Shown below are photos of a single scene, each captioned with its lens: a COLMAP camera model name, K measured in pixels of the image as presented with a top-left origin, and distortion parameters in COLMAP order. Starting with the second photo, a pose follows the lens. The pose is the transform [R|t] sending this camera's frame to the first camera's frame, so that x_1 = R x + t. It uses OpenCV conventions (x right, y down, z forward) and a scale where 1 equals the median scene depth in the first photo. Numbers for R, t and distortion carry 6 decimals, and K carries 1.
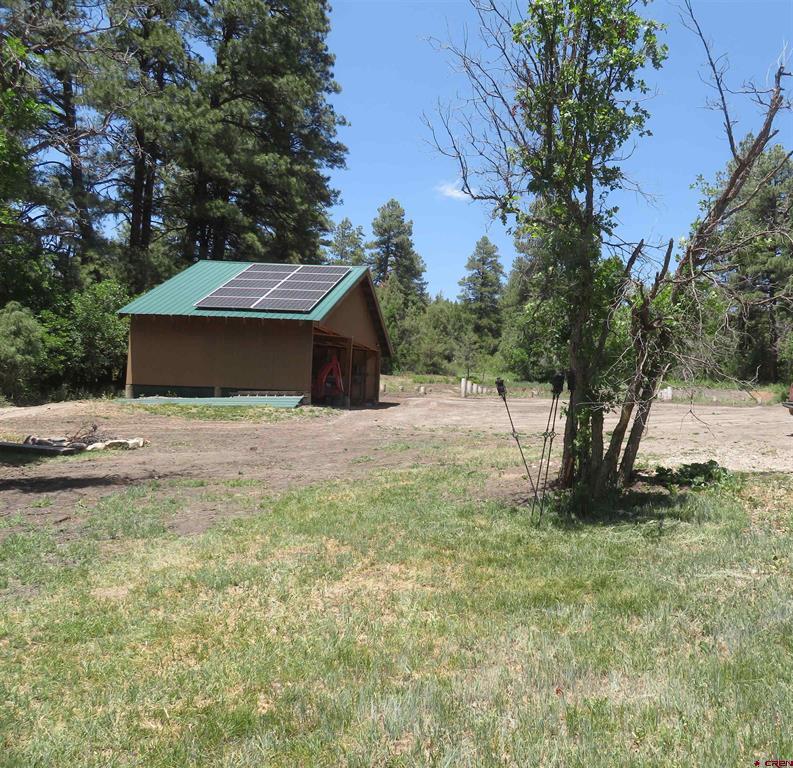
lens RADIAL K [[617.8, 0, 396.5], [0, 617.8, 384.0], [0, 0, 1]] dist [-0.000223, -0.000176]
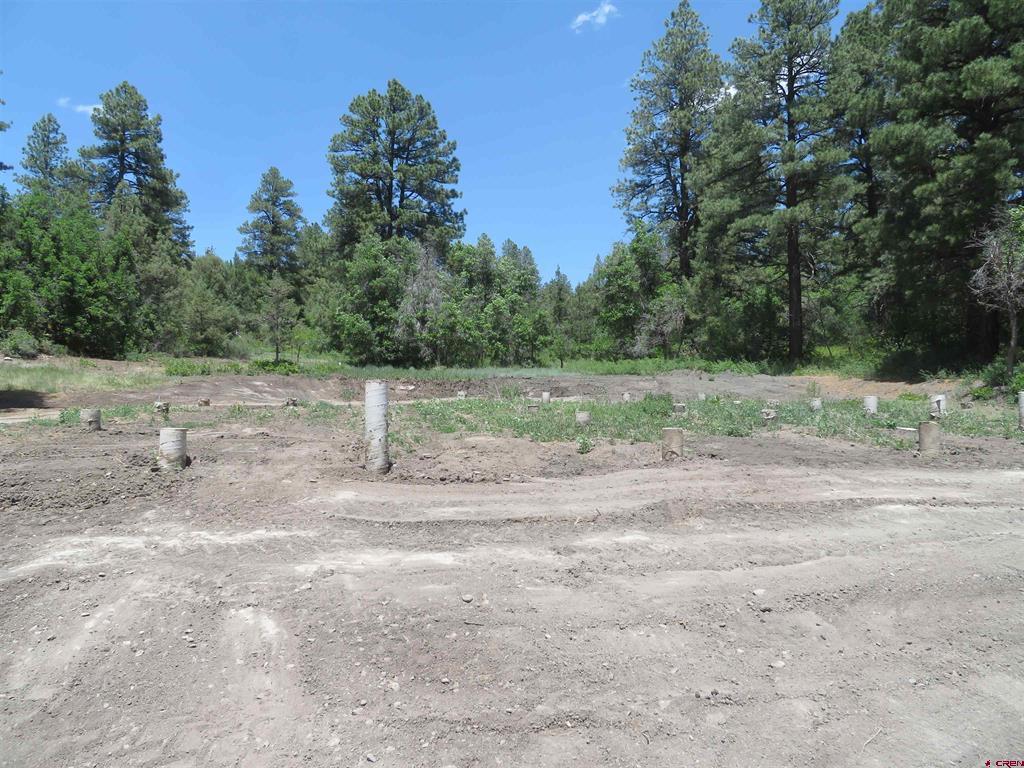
lens RADIAL K [[723.9, 0, 512.0], [0, 723.9, 384.0], [0, 0, 1]] dist [0.001075, 0.000843]
pose [[0.895925, -0.037939, 0.442582, 0.014266], [0.025610, 0.999100, 0.033803, -0.006169], [-0.443466, -0.018951, 0.896091, 0.282695]]
